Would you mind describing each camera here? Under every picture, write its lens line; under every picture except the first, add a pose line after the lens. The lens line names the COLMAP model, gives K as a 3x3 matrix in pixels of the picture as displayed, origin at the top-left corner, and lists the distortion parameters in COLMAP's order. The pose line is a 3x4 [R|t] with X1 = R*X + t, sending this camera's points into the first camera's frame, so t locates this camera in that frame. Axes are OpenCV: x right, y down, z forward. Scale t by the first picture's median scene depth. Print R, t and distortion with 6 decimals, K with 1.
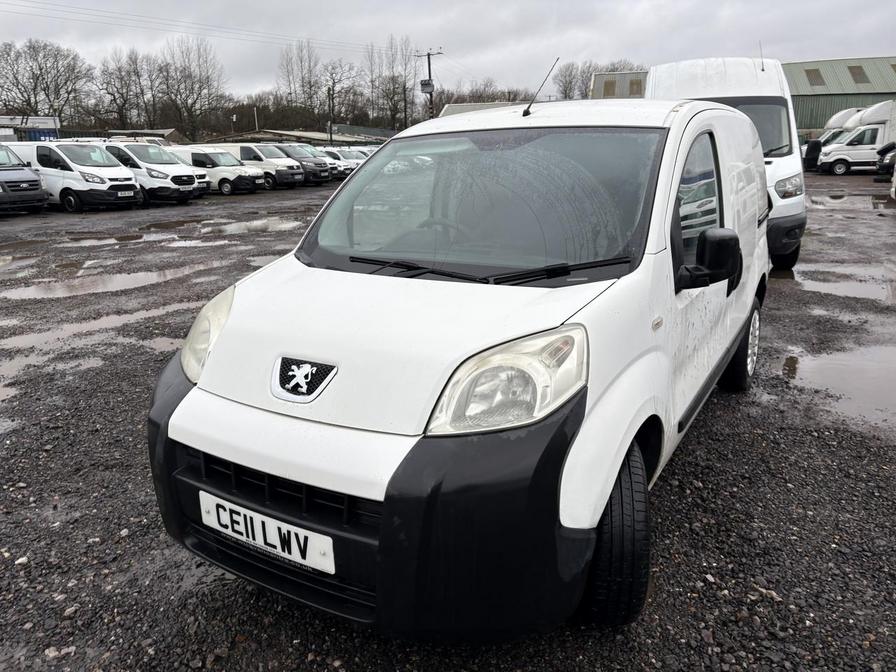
lens RADIAL K [[671.8, 0, 447.2], [0, 671.8, 329.9], [0, 0, 1]] dist [0.032181, -0.027765]
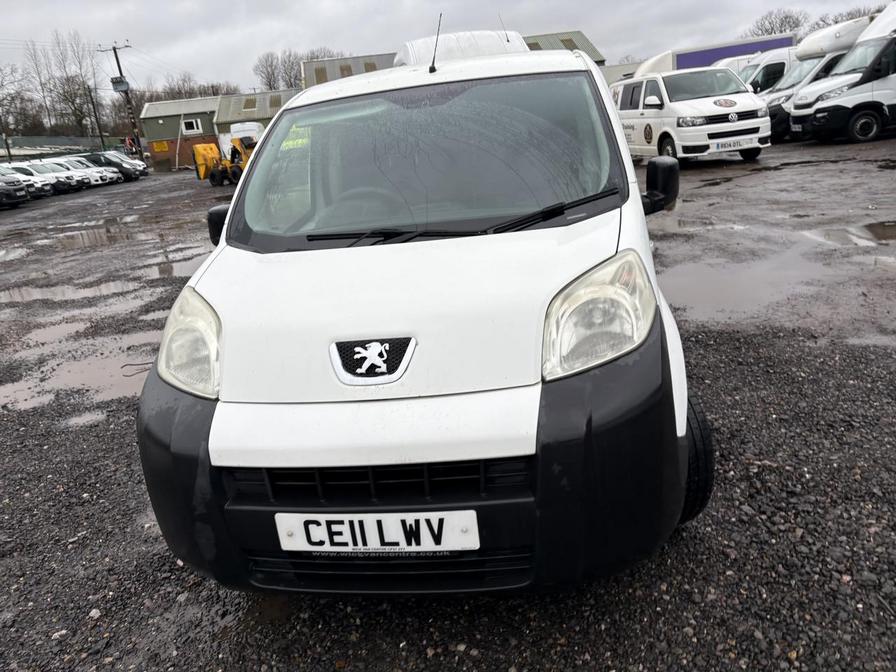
lens RADIAL K [[671.8, 0, 445.1], [0, 671.8, 342.0], [0, 0, 1]] dist [0.032181, -0.027765]
pose [[0.916574, -0.198415, 0.347165, -0.404670], [0.188275, 0.980089, 0.063073, 0.010782], [-0.352767, 0.007552, 0.935681, 0.116706]]
